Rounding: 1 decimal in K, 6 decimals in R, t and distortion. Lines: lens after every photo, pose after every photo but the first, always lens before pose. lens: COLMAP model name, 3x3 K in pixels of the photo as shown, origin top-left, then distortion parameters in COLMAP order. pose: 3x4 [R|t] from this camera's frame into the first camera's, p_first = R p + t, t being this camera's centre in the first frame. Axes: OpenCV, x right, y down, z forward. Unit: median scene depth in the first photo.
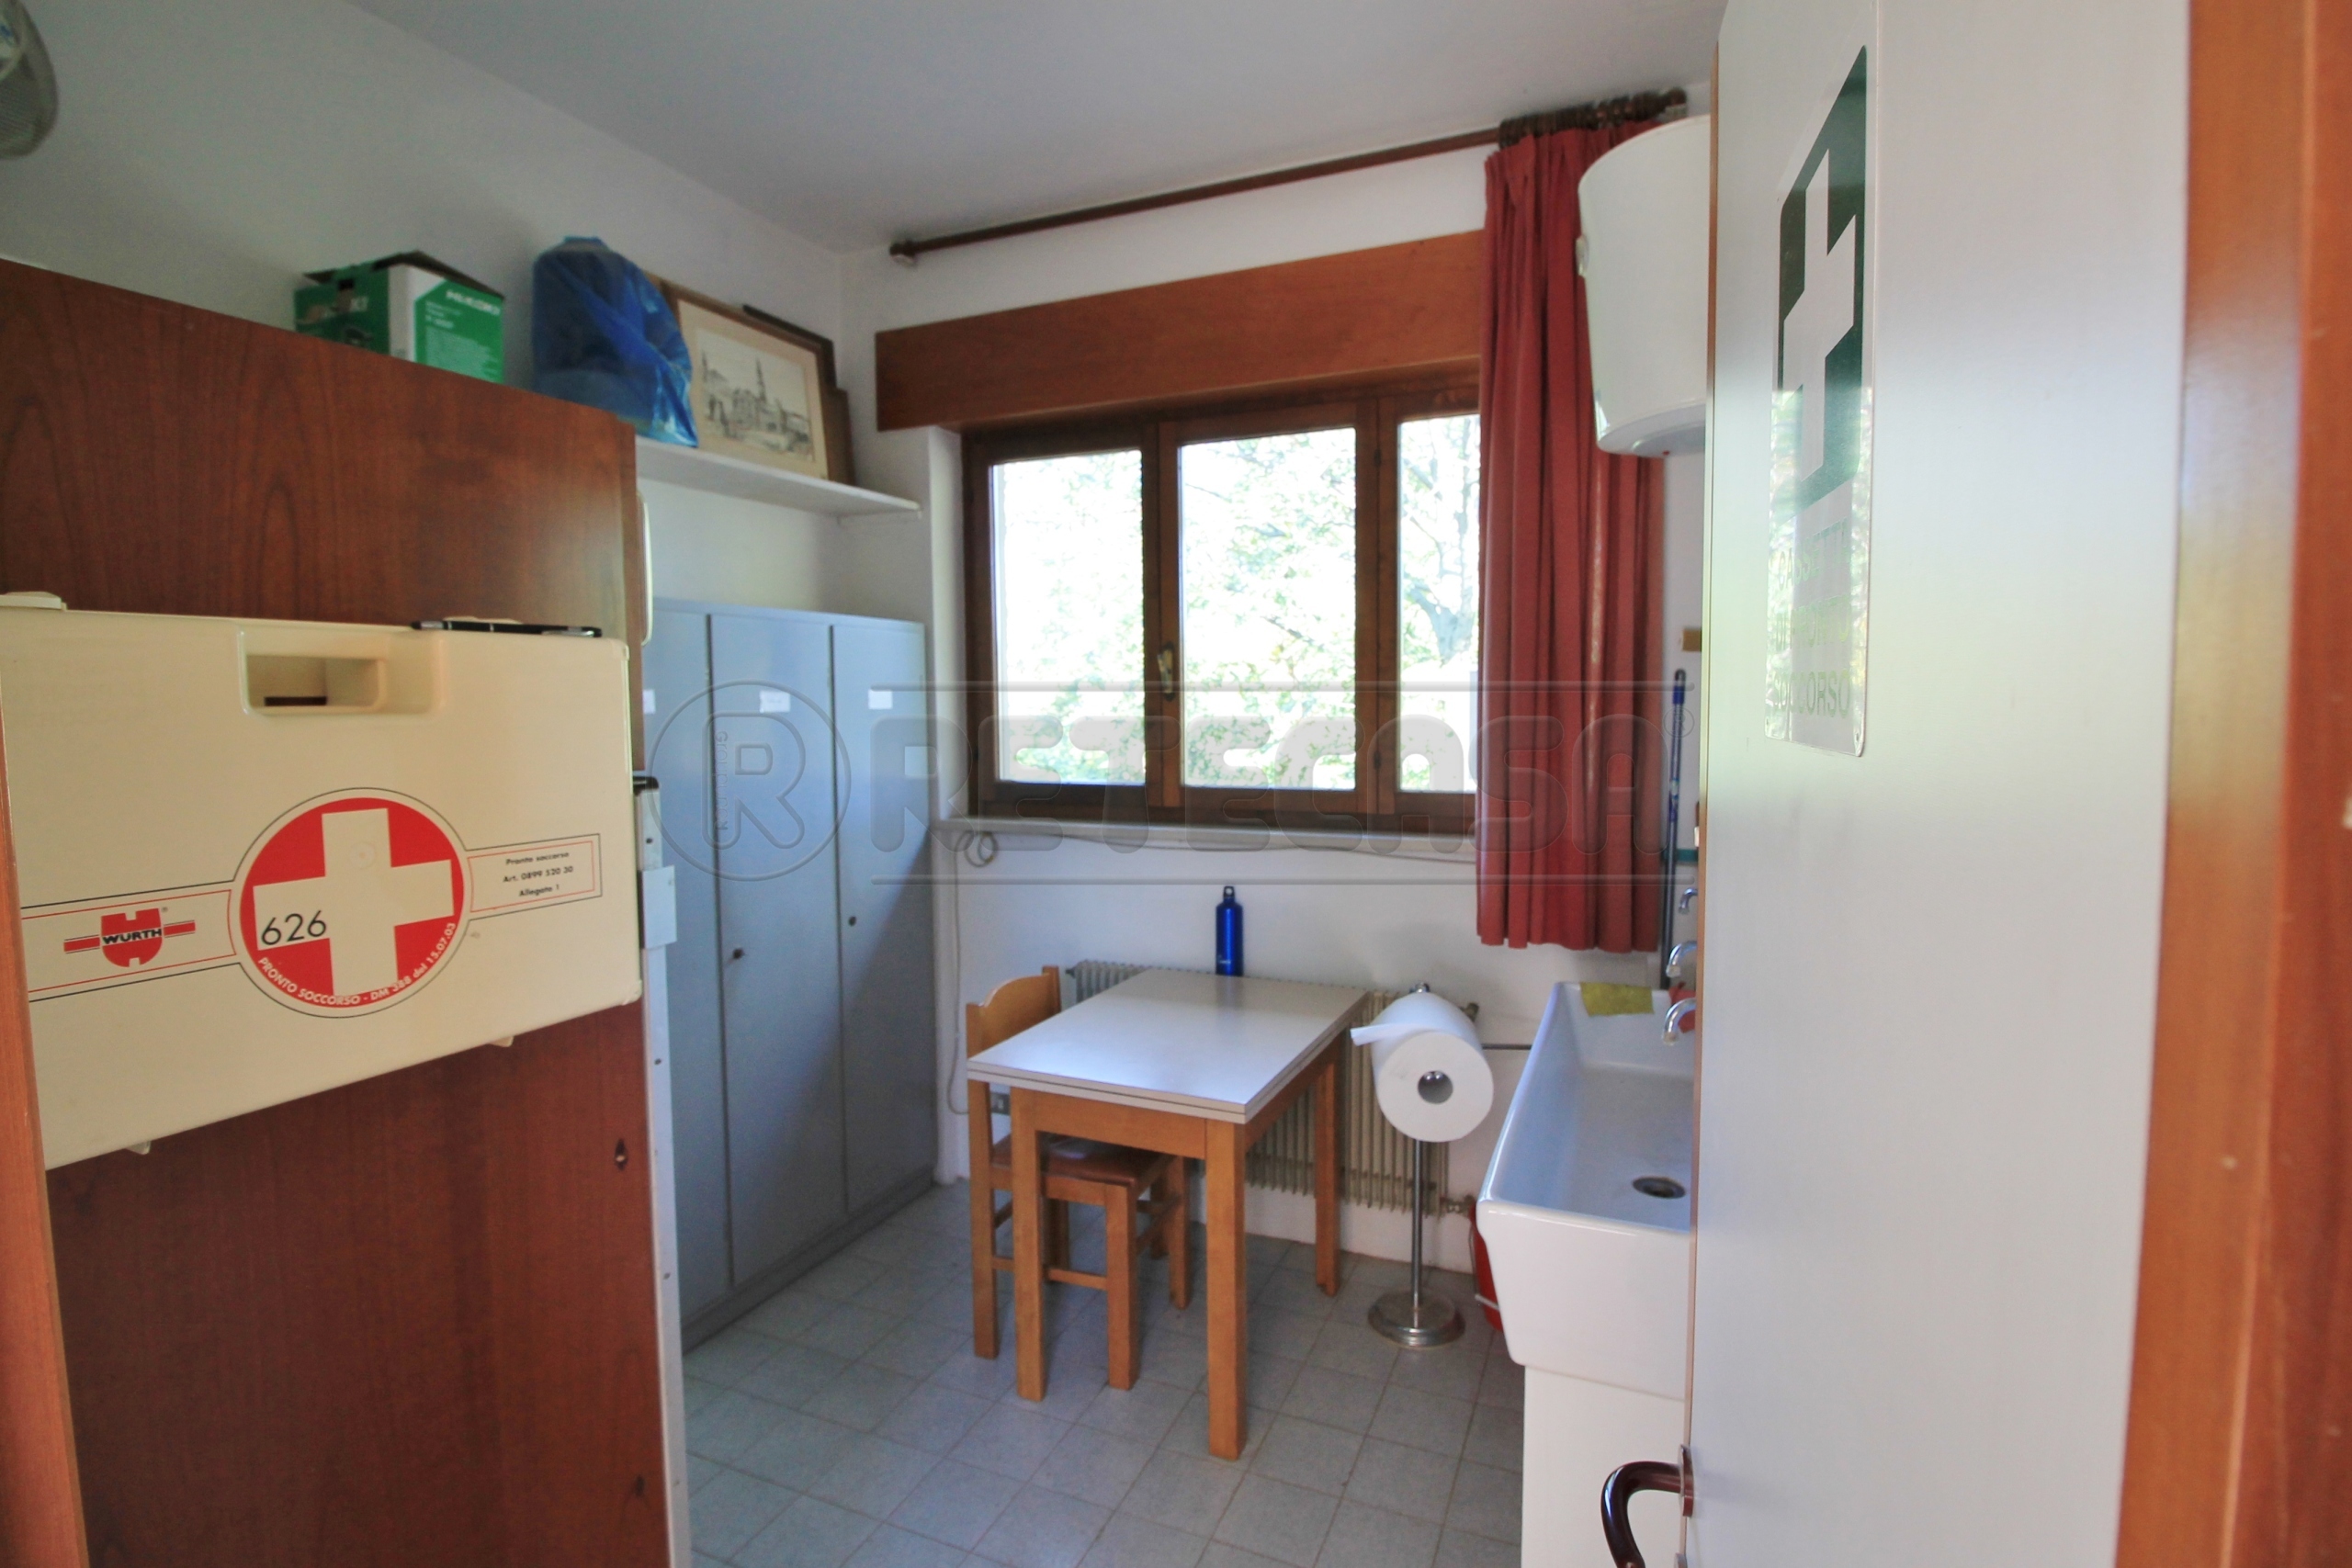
lens RADIAL K [[1092.7, 0, 1183.3], [0, 1092.7, 761.8], [0, 0, 1]] dist [0.012620, -0.022205]
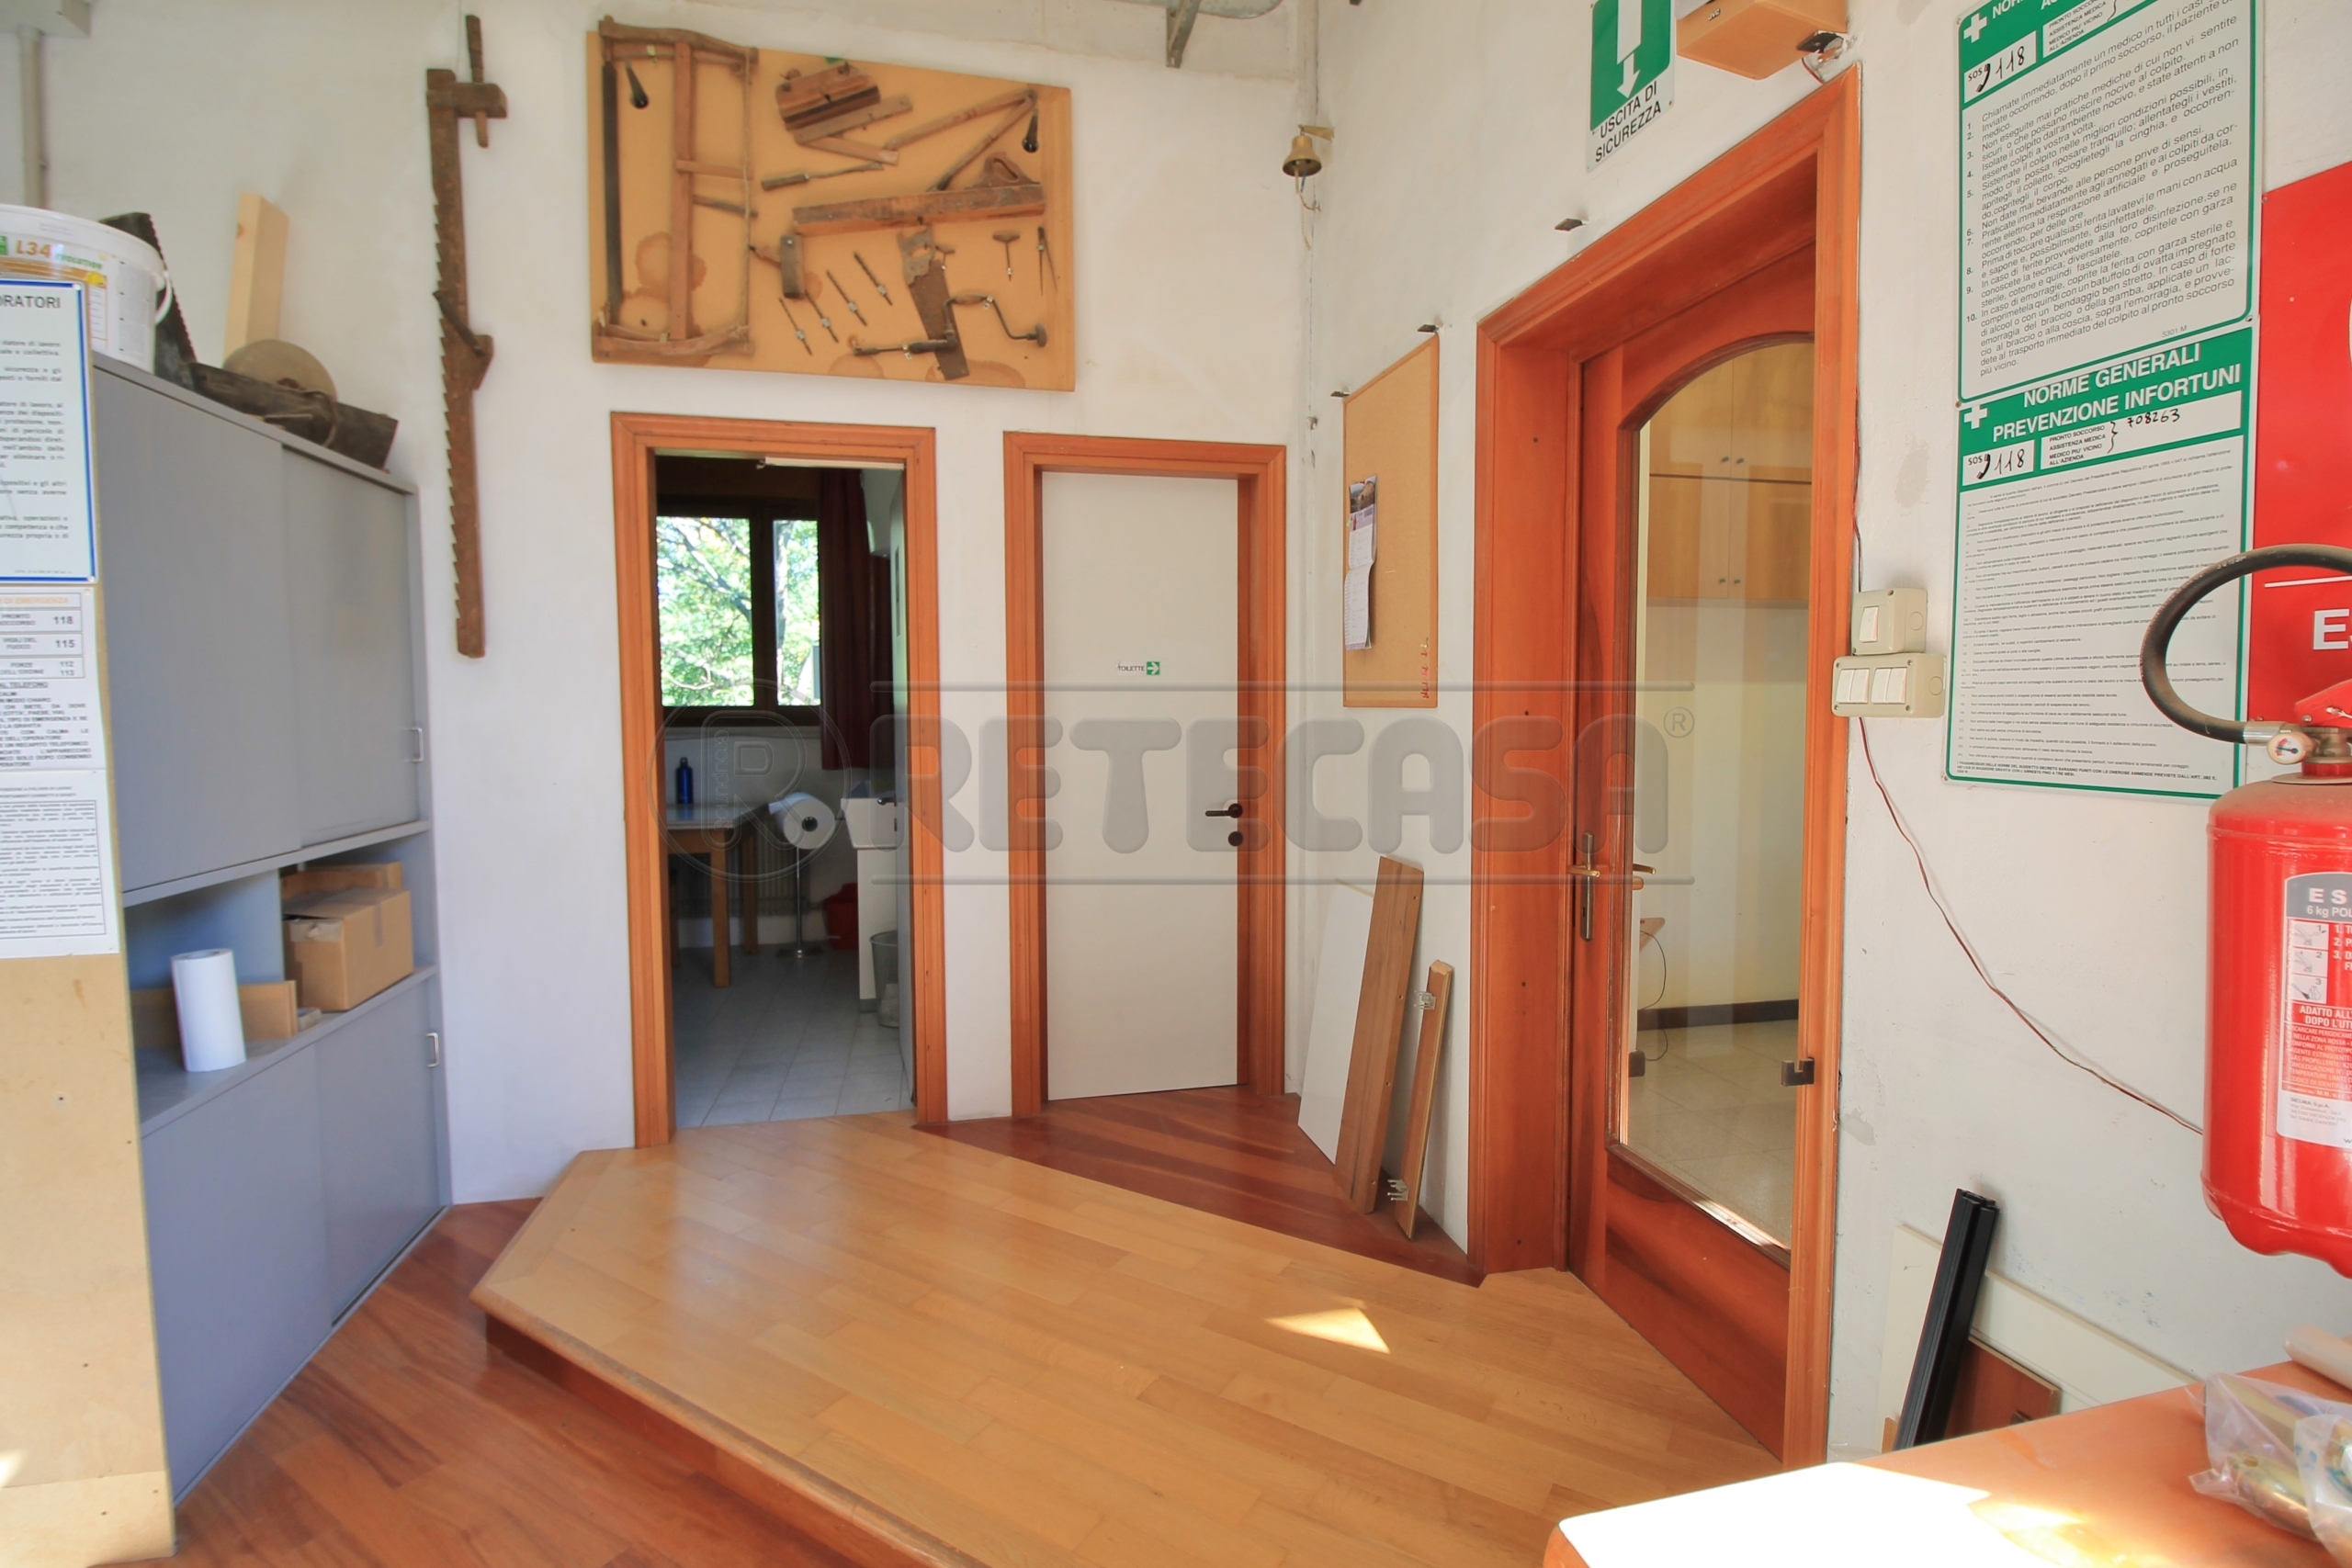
lens RADIAL K [[1092.7, 0, 1183.3], [0, 1092.7, 761.8], [0, 0, 1]] dist [0.012620, -0.022205]
pose [[0.804956, -0.024921, 0.592812, -0.399517], [0.029683, 0.999558, 0.001714, 0.152131], [-0.592592, 0.016217, 0.805339, -1.058617]]
